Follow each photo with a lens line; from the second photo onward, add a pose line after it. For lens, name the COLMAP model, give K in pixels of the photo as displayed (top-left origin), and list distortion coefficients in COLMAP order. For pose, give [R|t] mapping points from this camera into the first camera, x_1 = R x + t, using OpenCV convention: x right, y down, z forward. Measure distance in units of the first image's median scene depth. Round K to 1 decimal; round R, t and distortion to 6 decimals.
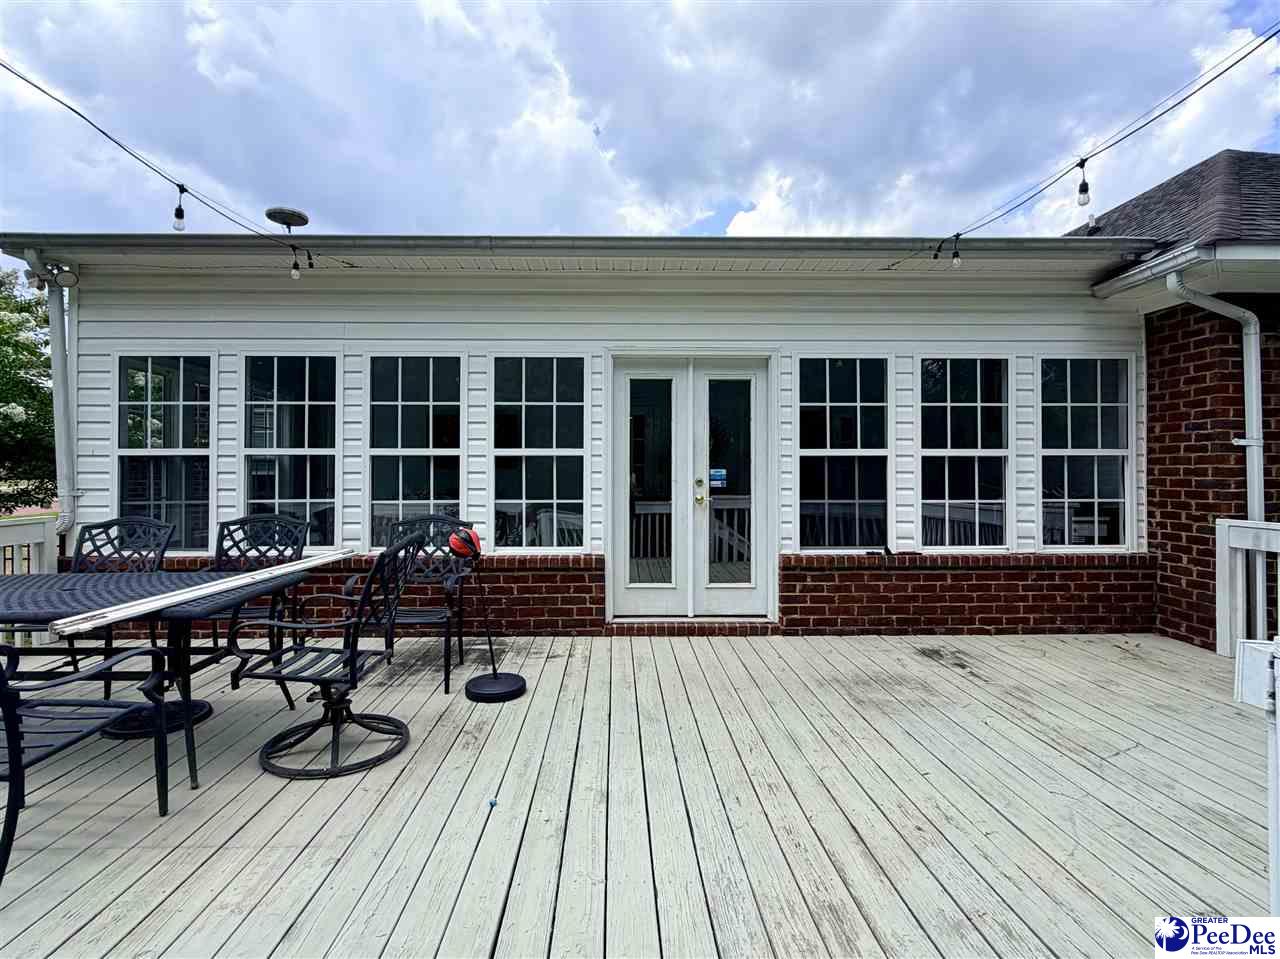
lens RADIAL K [[631.7, 0, 636.3], [0, 631.7, 463.3], [0, 0, 1]] dist [-0.001534, -0.000141]
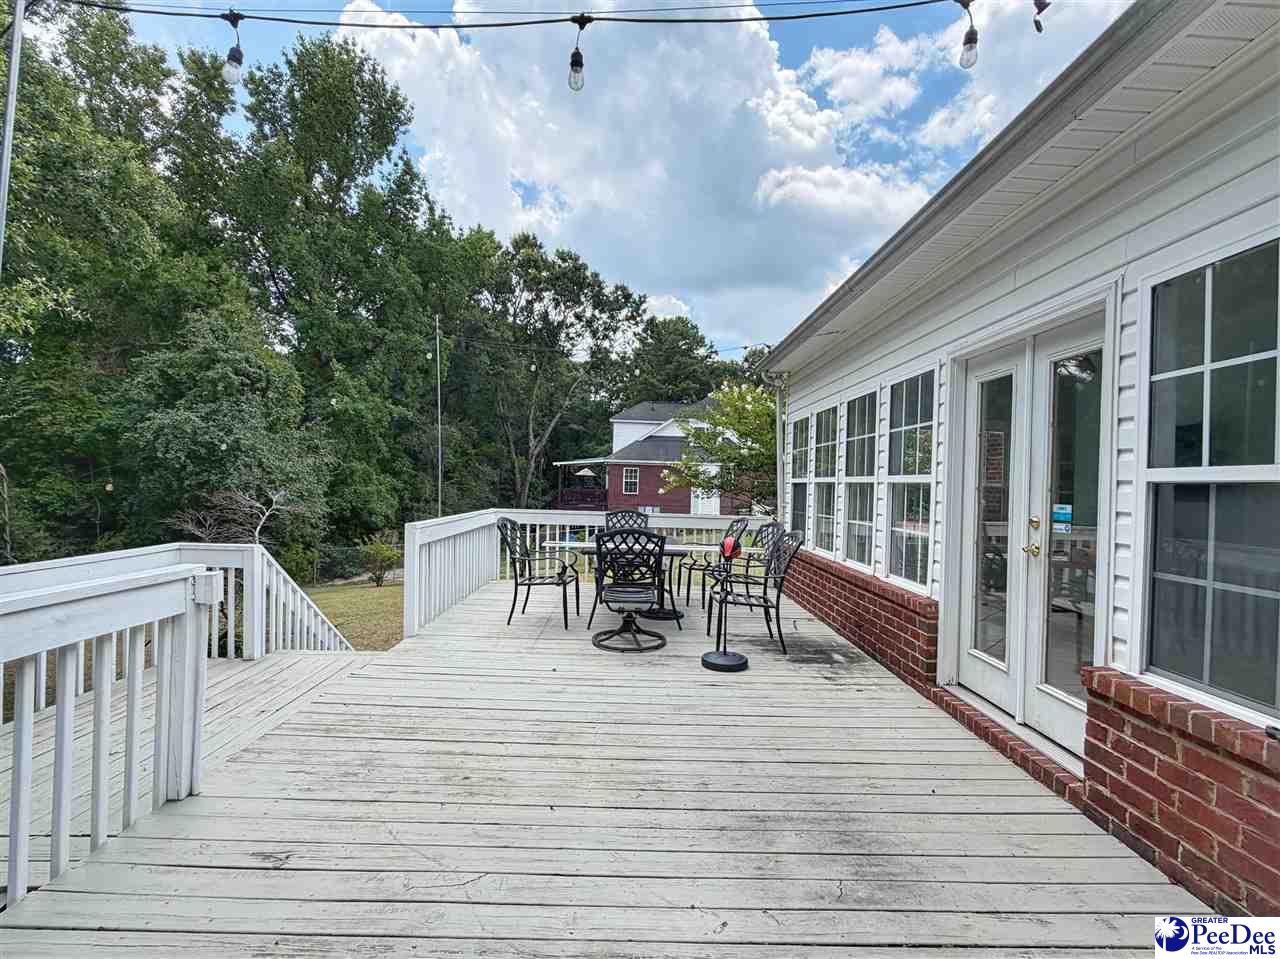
lens RADIAL K [[605.0, 0, 640.0], [0, 605.0, 479.5], [0, 0, 1]] dist [-0.000164, 0.000027]
pose [[-0.009565, -0.005373, -0.999940, 0.757935], [-0.012609, 0.999907, -0.005252, -0.006949], [0.999875, 0.012558, -0.009632, 0.618881]]
